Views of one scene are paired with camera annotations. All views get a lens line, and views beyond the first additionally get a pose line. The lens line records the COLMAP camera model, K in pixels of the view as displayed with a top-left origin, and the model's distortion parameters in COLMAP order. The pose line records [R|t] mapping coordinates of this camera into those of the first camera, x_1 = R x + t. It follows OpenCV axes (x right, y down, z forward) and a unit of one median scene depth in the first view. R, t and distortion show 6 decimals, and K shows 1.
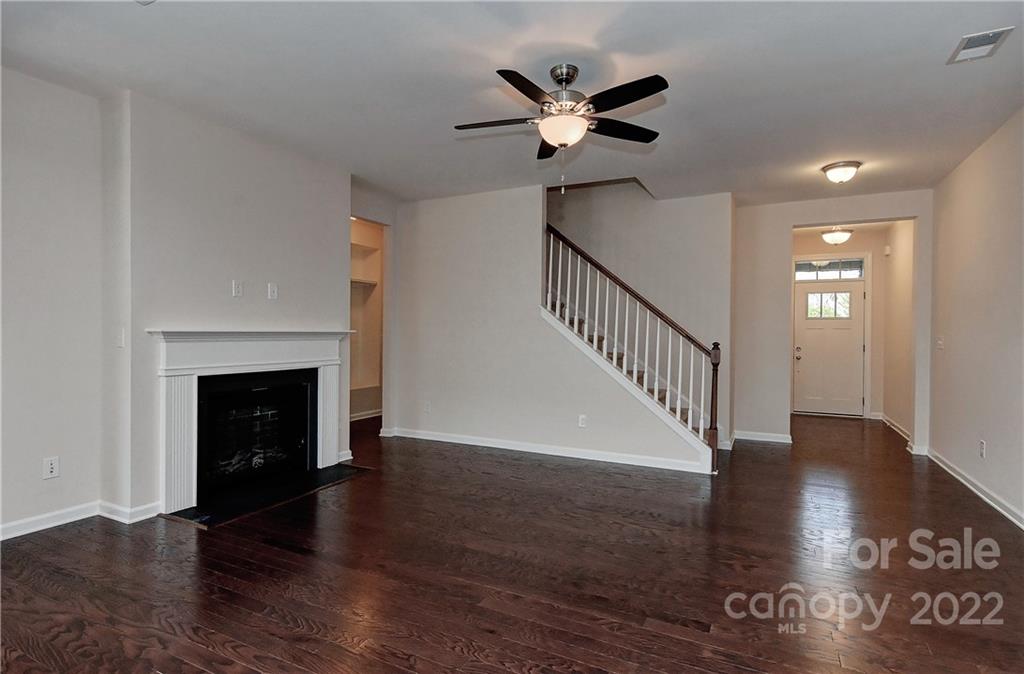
lens RADIAL K [[529.6, 0, 512.0], [0, 529.6, 337.0], [0, 0, 1]] dist [-0.000074, -0.000103]
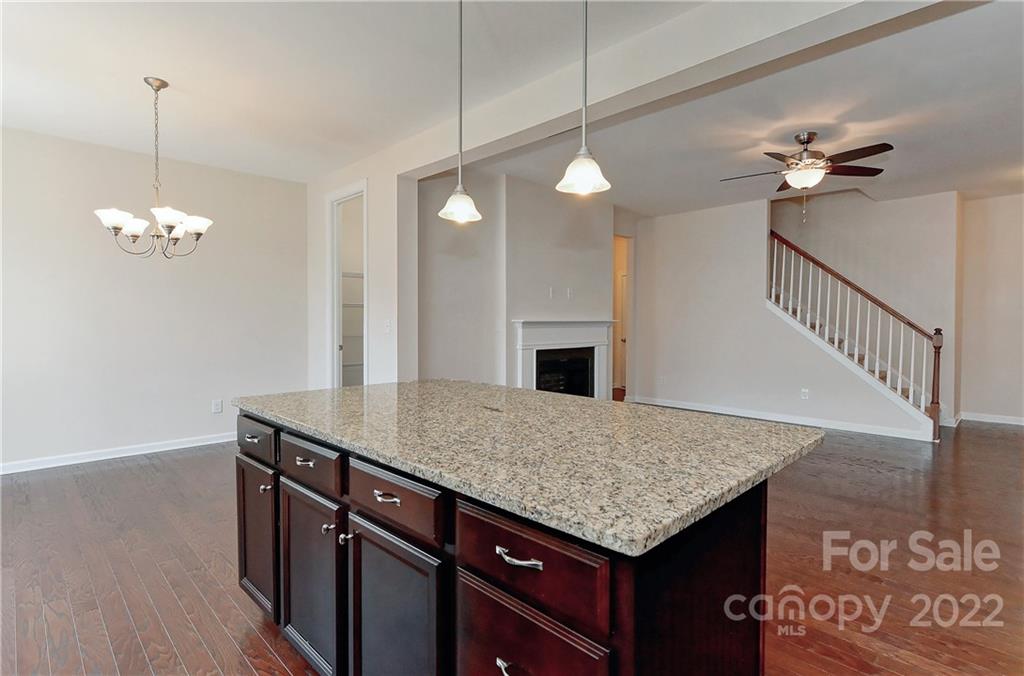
lens RADIAL K [[519.2, 0, 514.2], [0, 519.2, 329.5], [0, 0, 1]] dist [-0.005500, -0.000910]
pose [[0.945803, -0.000315, -0.324740, -0.118301], [0.003164, 0.999961, 0.008247, 0.000574], [0.324725, -0.008827, 0.945767, -0.353120]]
